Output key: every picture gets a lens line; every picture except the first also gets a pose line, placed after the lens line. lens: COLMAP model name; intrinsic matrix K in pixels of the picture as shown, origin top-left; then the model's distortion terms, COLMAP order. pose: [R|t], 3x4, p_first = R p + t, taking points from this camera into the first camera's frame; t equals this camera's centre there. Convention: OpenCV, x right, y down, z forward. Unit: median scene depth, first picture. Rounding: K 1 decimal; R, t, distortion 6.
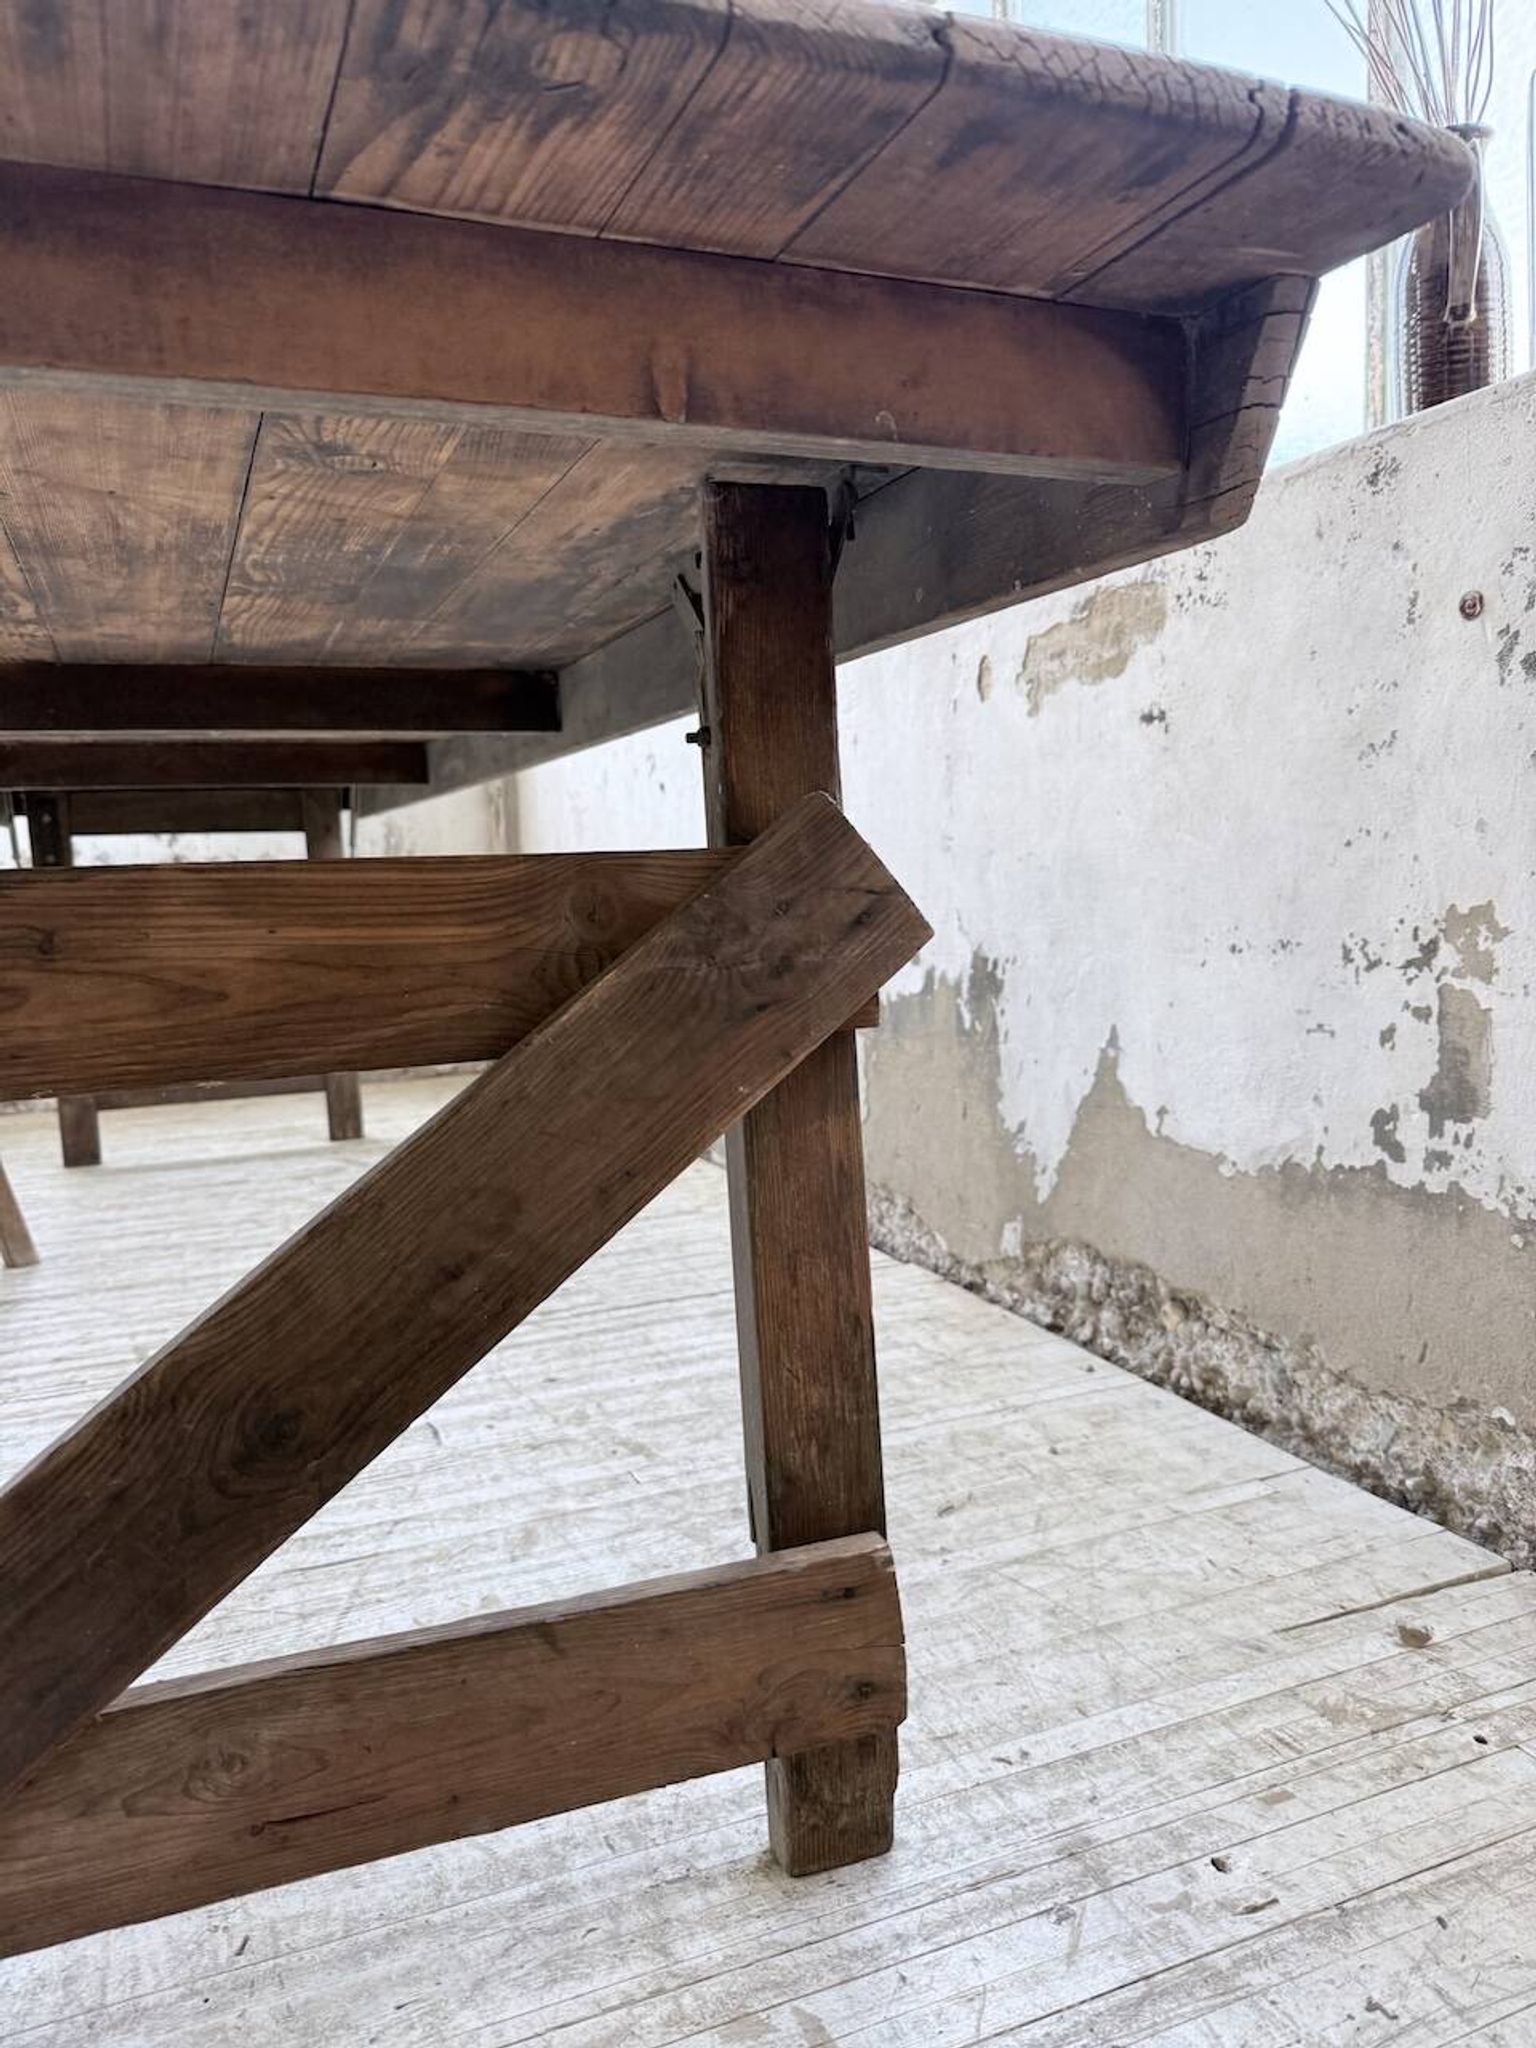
lens RADIAL K [[1464.2, 0, 764.2], [0, 1464.2, 1017.5], [0, 0, 1]] dist [0.018887, -0.033915]
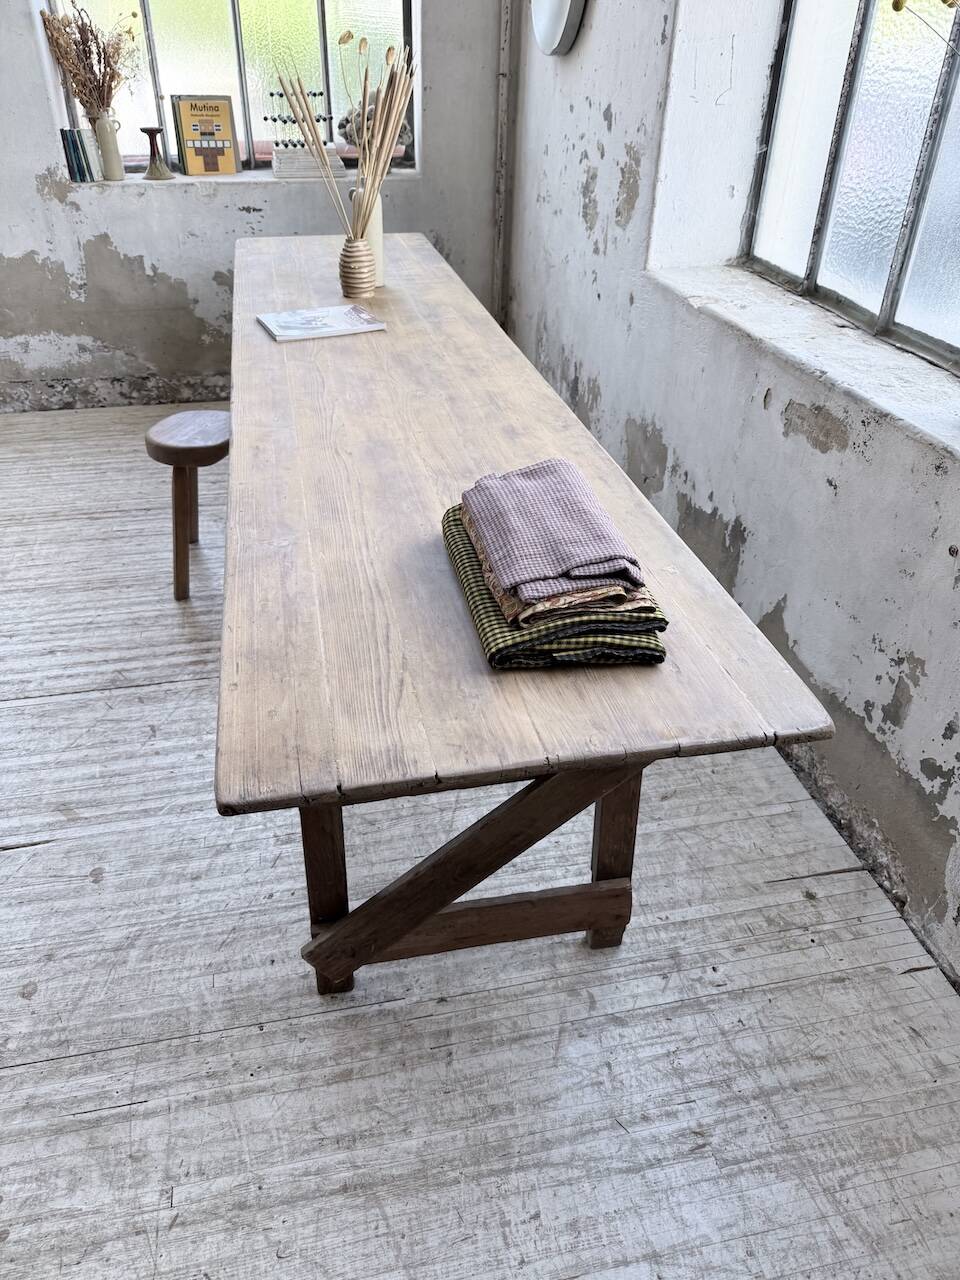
lens RADIAL K [[915.2, 0, 473.4], [0, 915.2, 634.6], [0, 0, 1]] dist [0.018887, -0.033915]
pose [[0.982569, 0.138684, -0.123791, -0.077192], [-0.064927, 0.879997, 0.470520, -0.935288], [0.174189, -0.454281, 0.873663, -0.540932]]
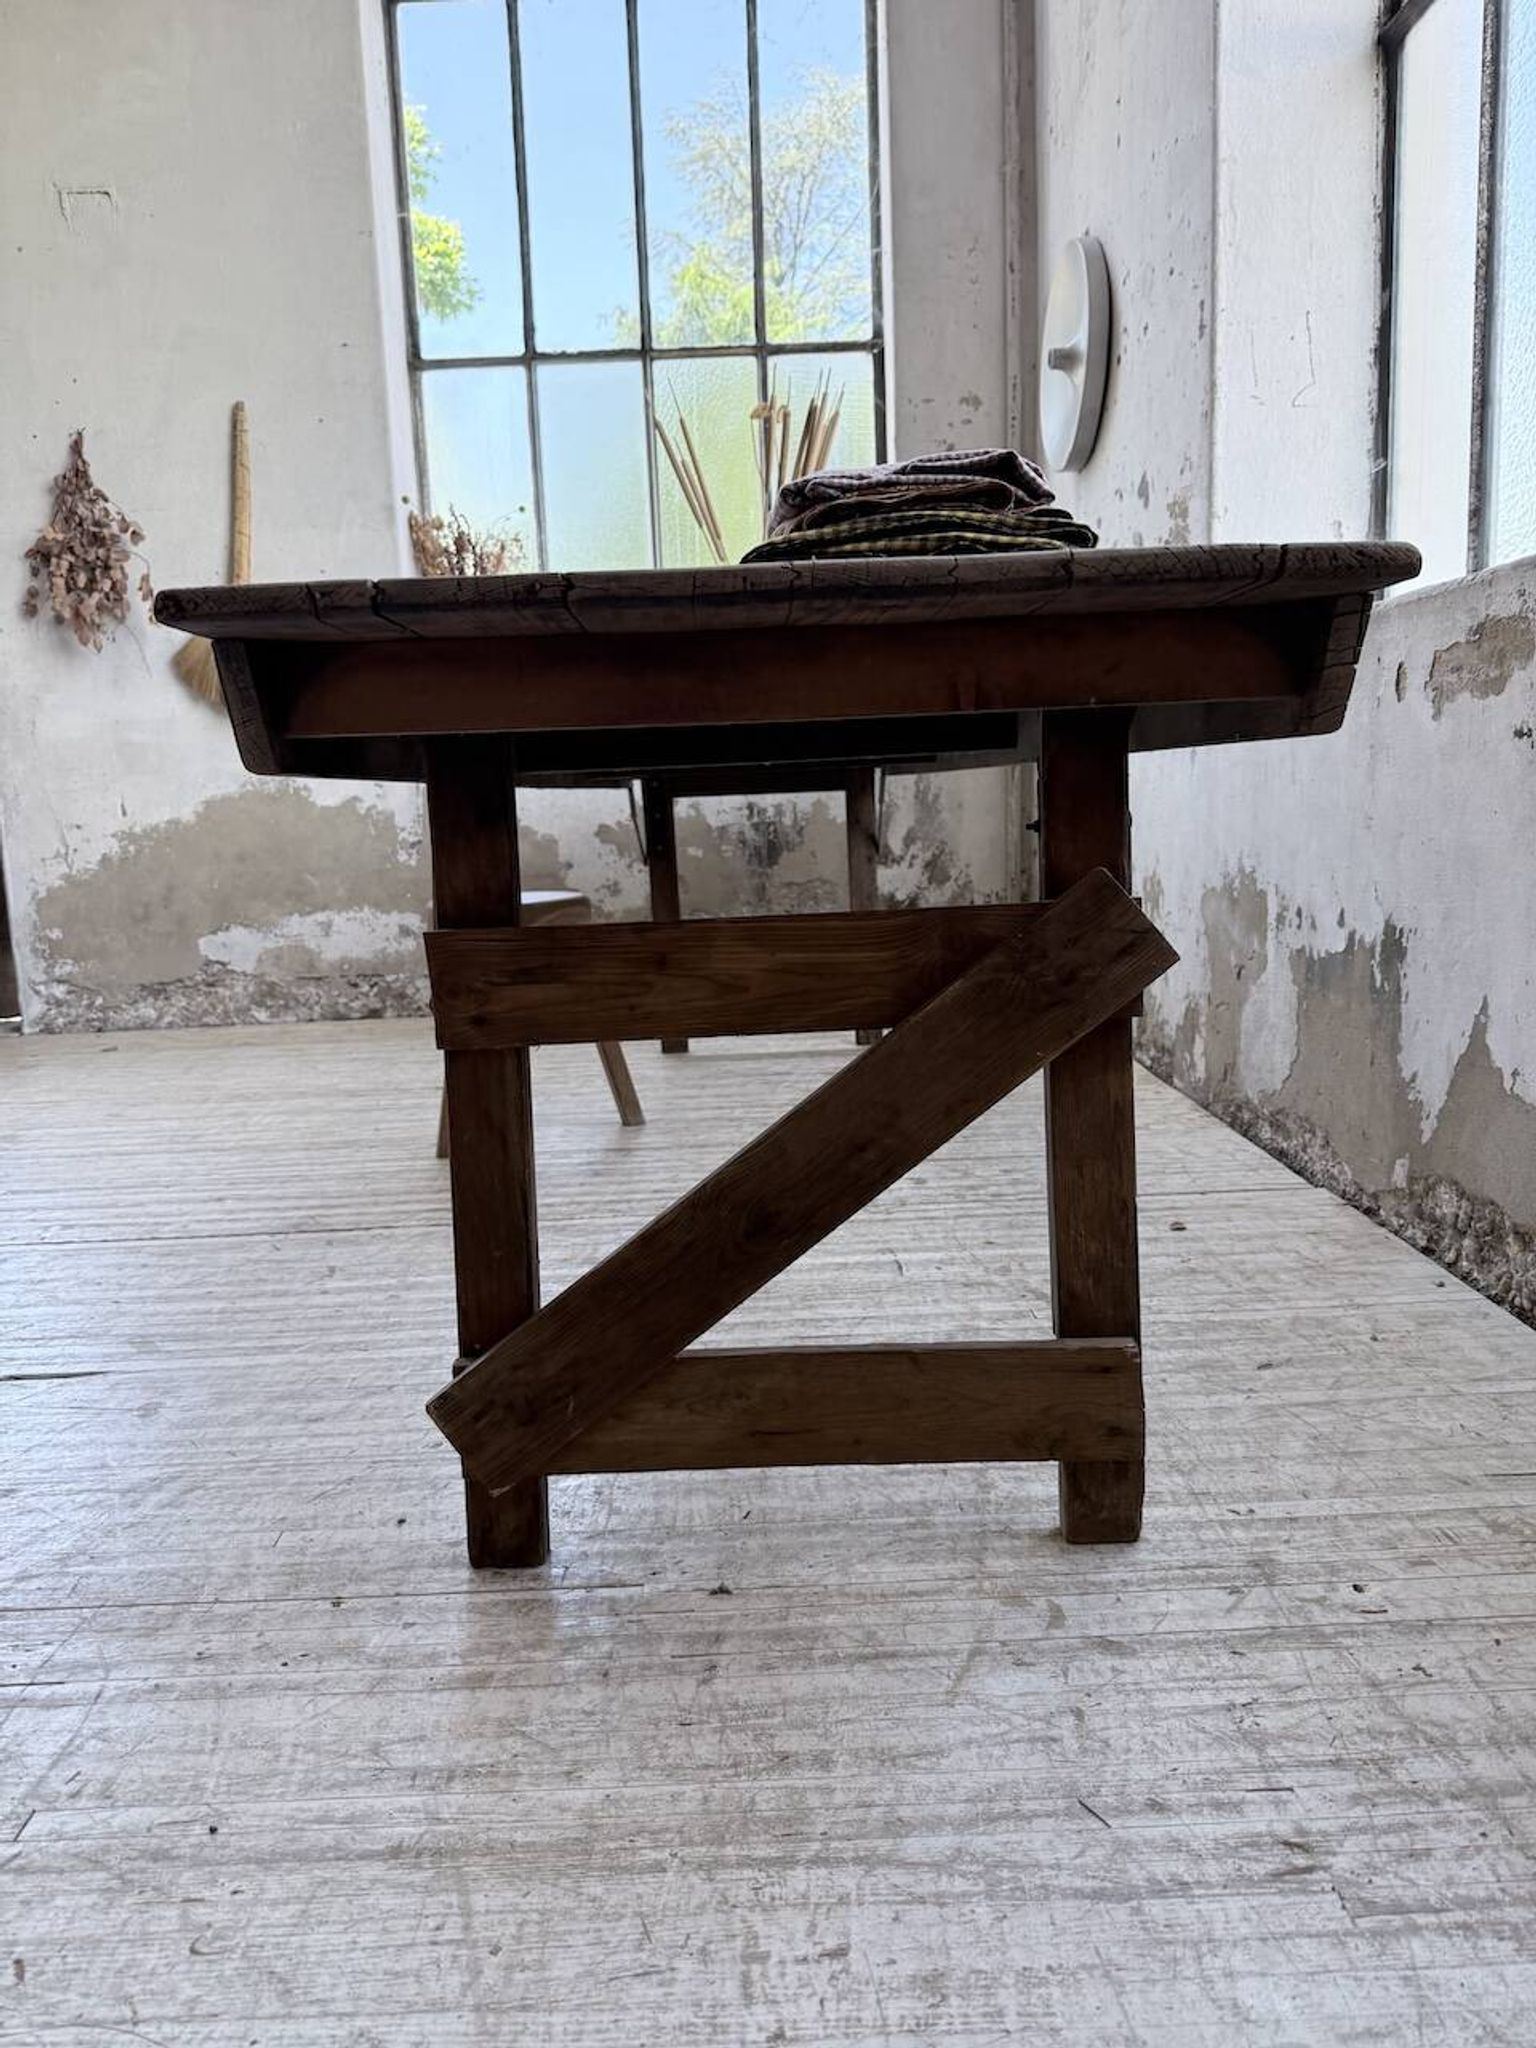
lens RADIAL K [[1464.2, 0, 756.7], [0, 1464.2, 1028.2], [0, 0, 1]] dist [0.018887, -0.033915]
pose [[0.928531, 0.055150, -0.367136, 0.219288], [-0.027150, 0.996344, 0.081001, -0.078330], [0.370261, -0.065244, 0.926634, -0.481099]]
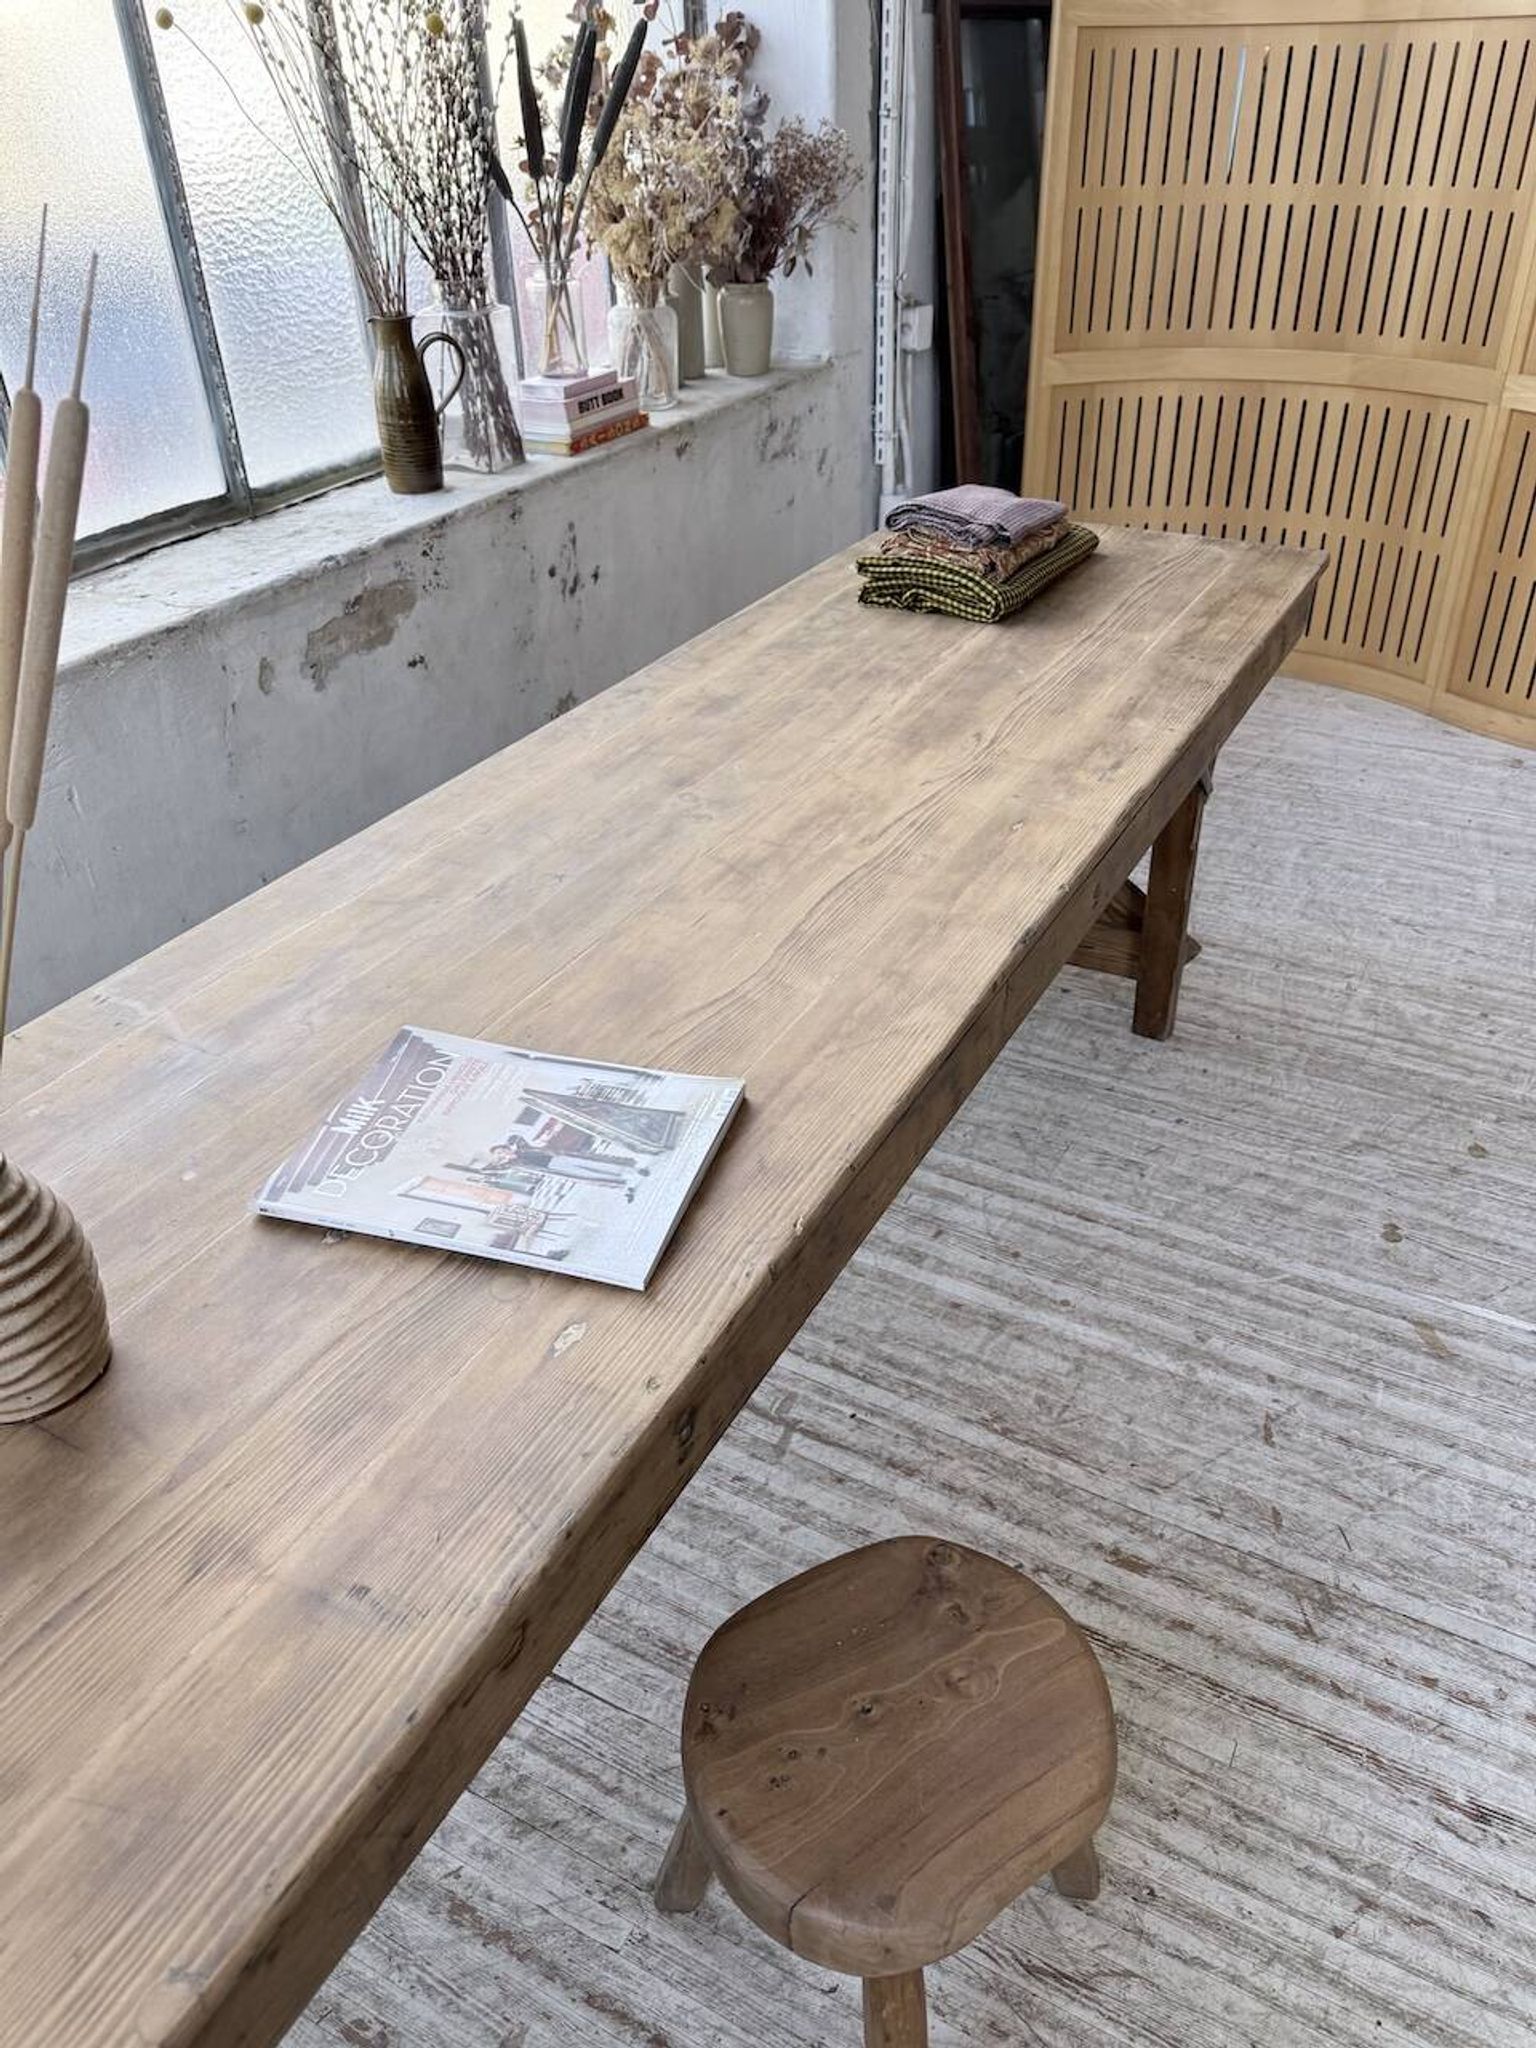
lens RADIAL K [[1464.2, 0, 776.7], [0, 1464.2, 1029.5], [0, 0, 1]] dist [0.018887, -0.033915]
pose [[-0.632373, -0.389071, 0.669872, -1.877948], [0.119491, 0.805386, 0.580581, -1.182696], [-0.765393, 0.447188, -0.462814, 2.505070]]
